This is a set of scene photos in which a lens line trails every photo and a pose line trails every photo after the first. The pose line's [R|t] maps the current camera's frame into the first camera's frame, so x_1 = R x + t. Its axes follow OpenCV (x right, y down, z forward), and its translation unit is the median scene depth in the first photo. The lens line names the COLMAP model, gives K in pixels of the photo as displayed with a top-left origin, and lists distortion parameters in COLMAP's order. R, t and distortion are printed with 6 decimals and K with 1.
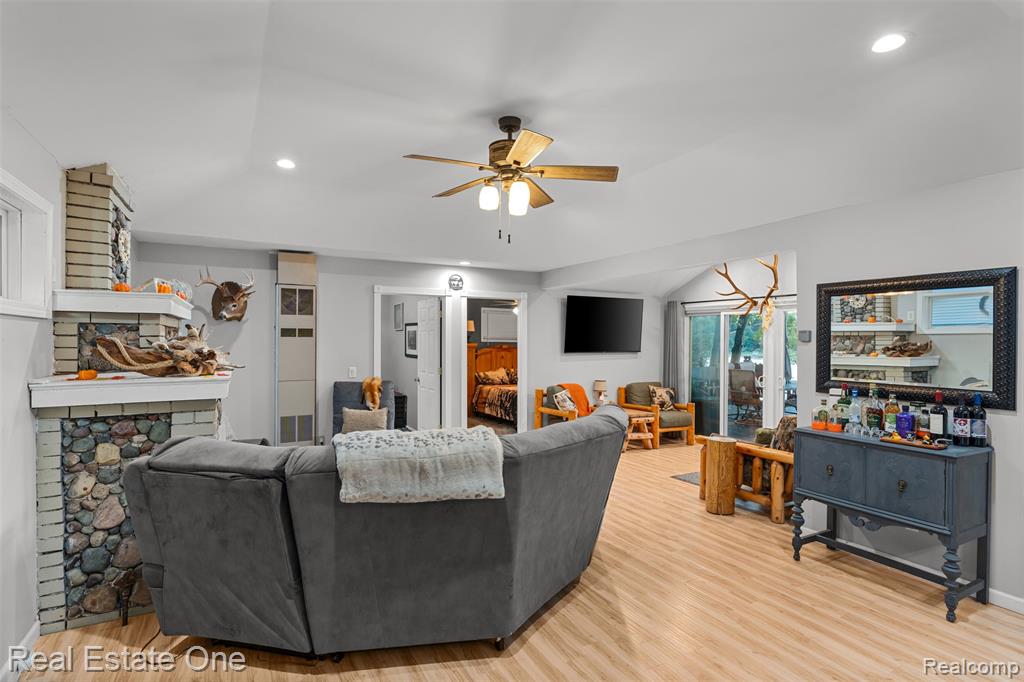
lens RADIAL K [[510.1, 0, 509.3], [0, 510.1, 341.5], [0, 0, 1]] dist [-0.000369, -0.000031]
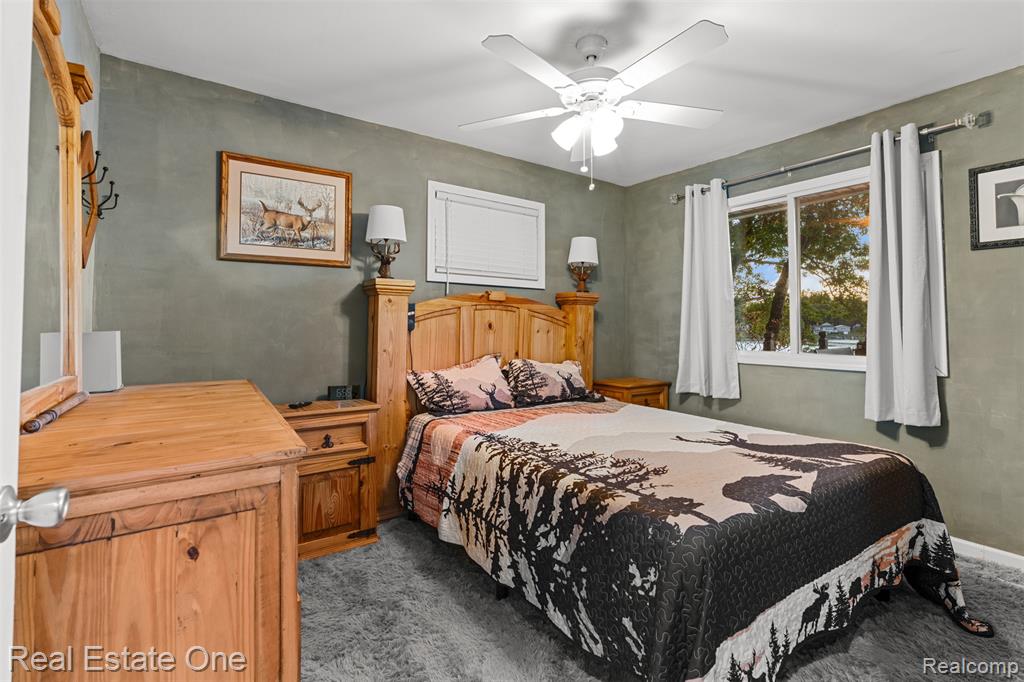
lens RADIAL K [[463.4, 0, 511.4], [0, 463.4, 330.4], [0, 0, 1]] dist [-0.007473, 0.001218]
pose [[0.994027, -0.003888, 0.109062, -0.034557], [0.003998, 0.999992, -0.000792, 0.035312], [-0.109058, 0.001223, 0.994035, 0.716708]]
